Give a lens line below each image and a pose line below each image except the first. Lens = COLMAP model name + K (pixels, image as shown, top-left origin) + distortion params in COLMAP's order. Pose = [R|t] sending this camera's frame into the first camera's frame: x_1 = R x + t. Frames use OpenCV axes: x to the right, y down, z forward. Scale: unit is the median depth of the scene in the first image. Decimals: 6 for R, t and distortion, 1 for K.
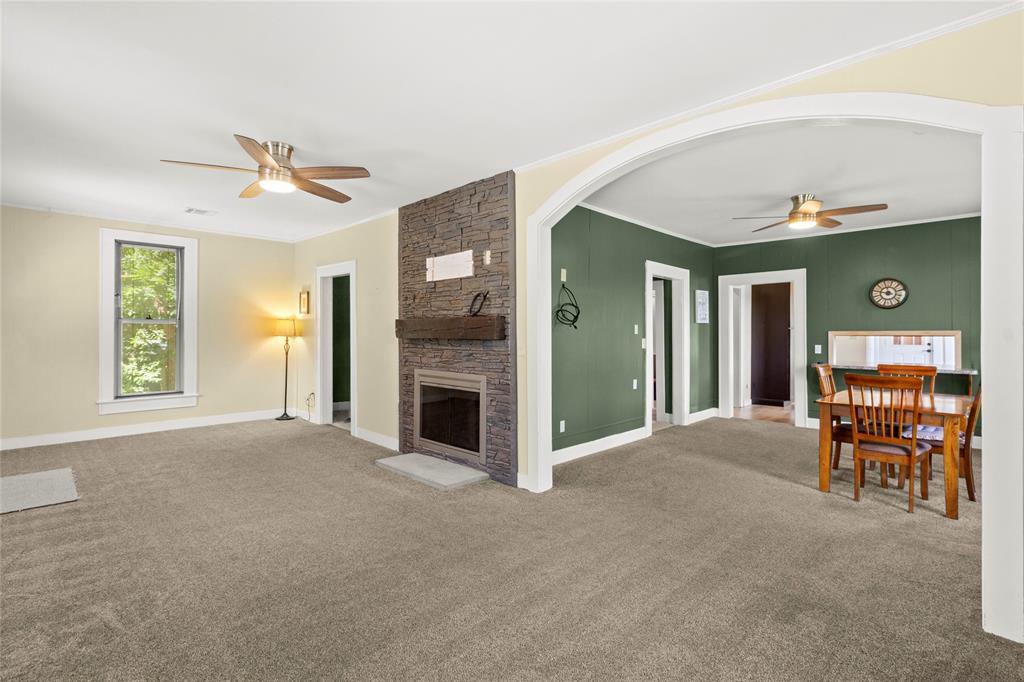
lens RADIAL K [[477.8, 0, 514.1], [0, 477.8, 334.5], [0, 0, 1]] dist [0.002922, 0.000187]
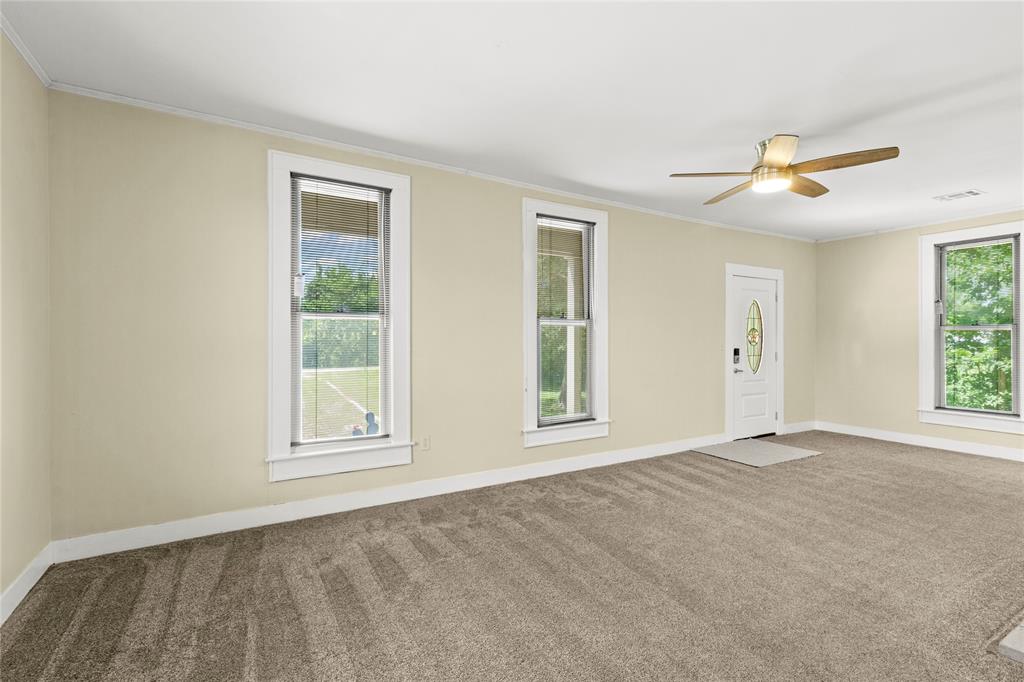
lens RADIAL K [[477.8, 0, 515.1], [0, 477.8, 340.0], [0, 0, 1]] dist [0.002922, 0.000187]
pose [[-0.265490, -0.001393, -0.964112, 0.553246], [-0.008186, 0.999966, 0.000809, 0.002032], [0.964079, 0.008107, -0.265493, 0.741403]]
